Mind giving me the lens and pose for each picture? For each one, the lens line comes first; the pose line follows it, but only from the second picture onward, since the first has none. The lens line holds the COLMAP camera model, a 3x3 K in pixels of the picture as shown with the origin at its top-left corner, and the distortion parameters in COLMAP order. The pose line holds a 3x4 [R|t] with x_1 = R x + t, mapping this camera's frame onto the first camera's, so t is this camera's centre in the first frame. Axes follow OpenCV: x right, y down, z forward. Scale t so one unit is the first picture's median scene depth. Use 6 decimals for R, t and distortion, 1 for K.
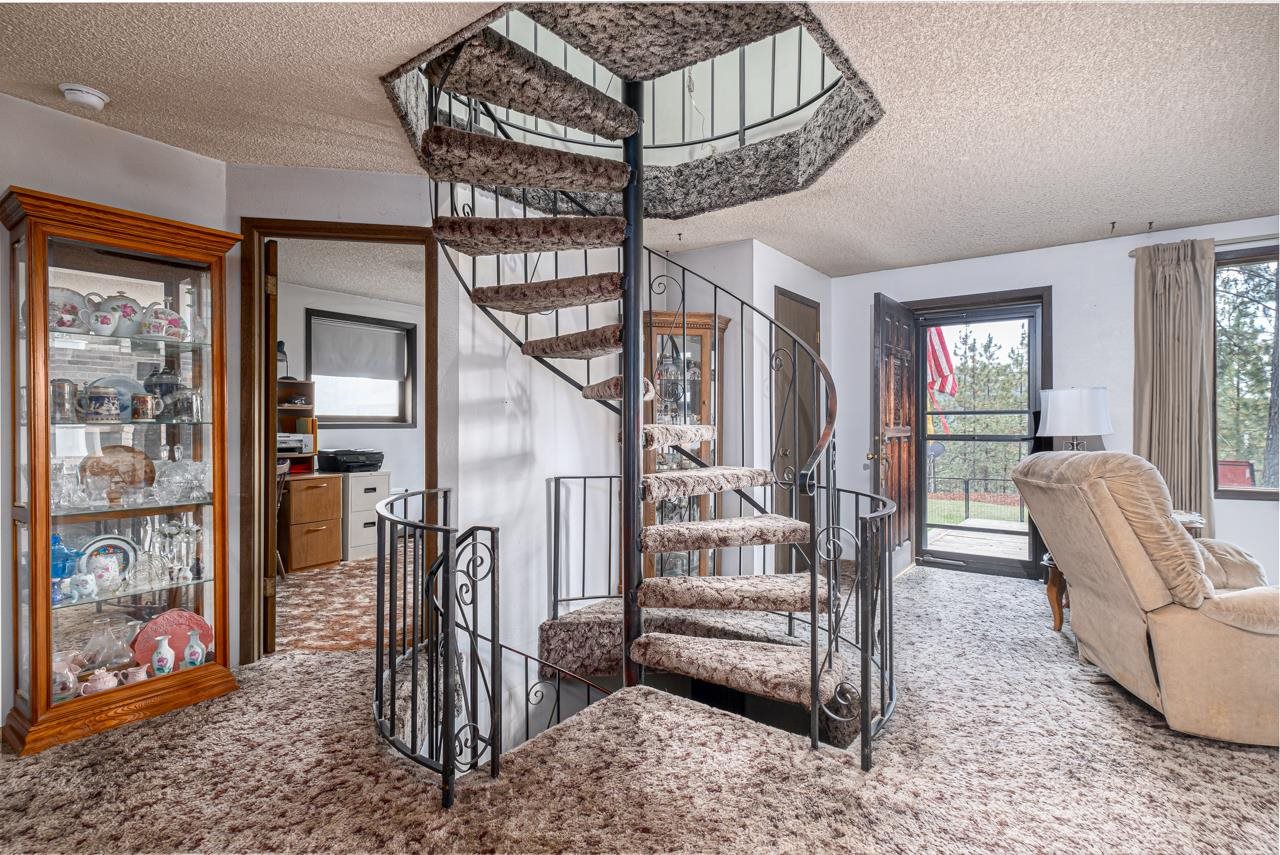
lens RADIAL K [[625.7, 0, 641.1], [0, 625.7, 429.1], [0, 0, 1]] dist [0.004238, -0.000155]
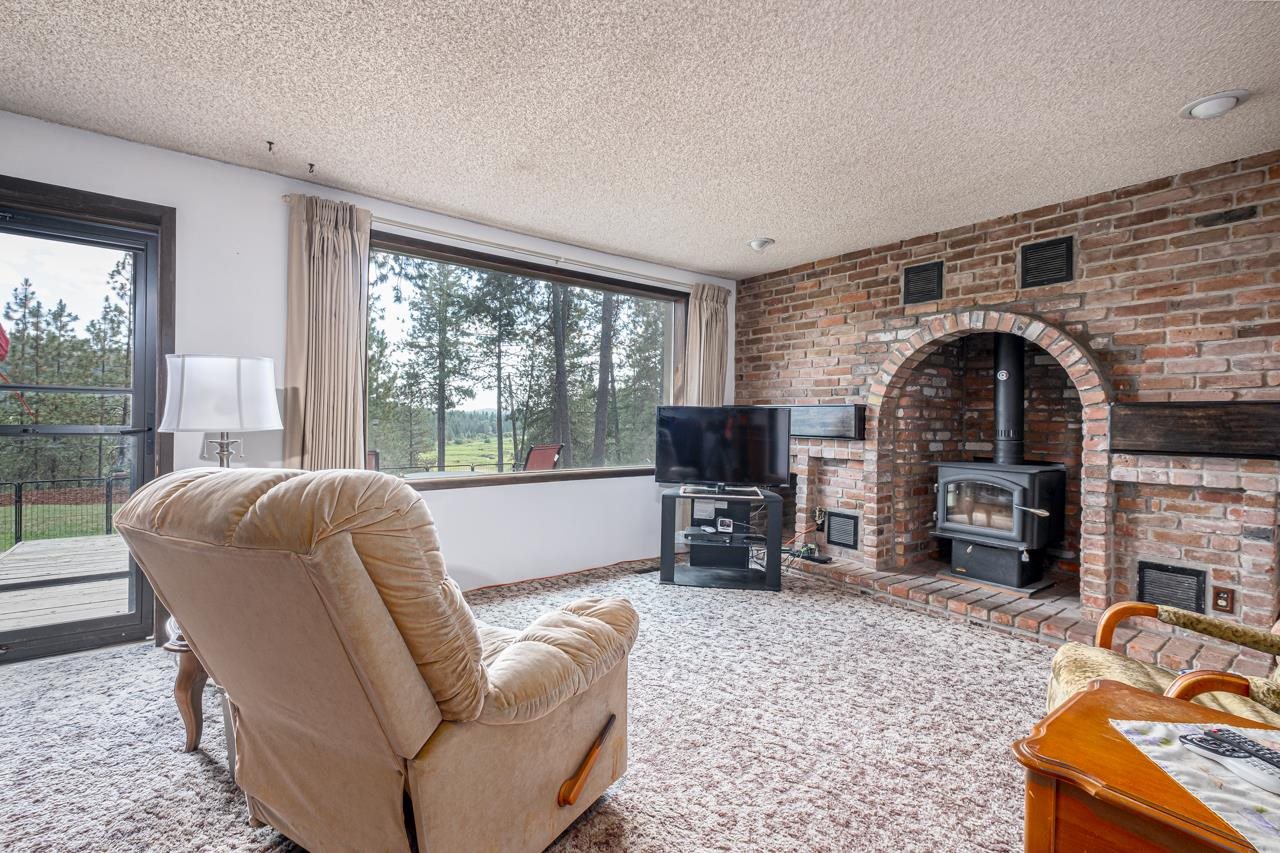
lens RADIAL K [[563.0, 0, 641.9], [0, 563.0, 418.0], [0, 0, 1]] dist [0.003905, 0.000005]
pose [[0.260112, 0.003861, 0.965571, 0.171393], [-0.014191, 0.999899, -0.000175, -0.005852], [-0.965474, -0.013657, 0.260140, 0.307293]]
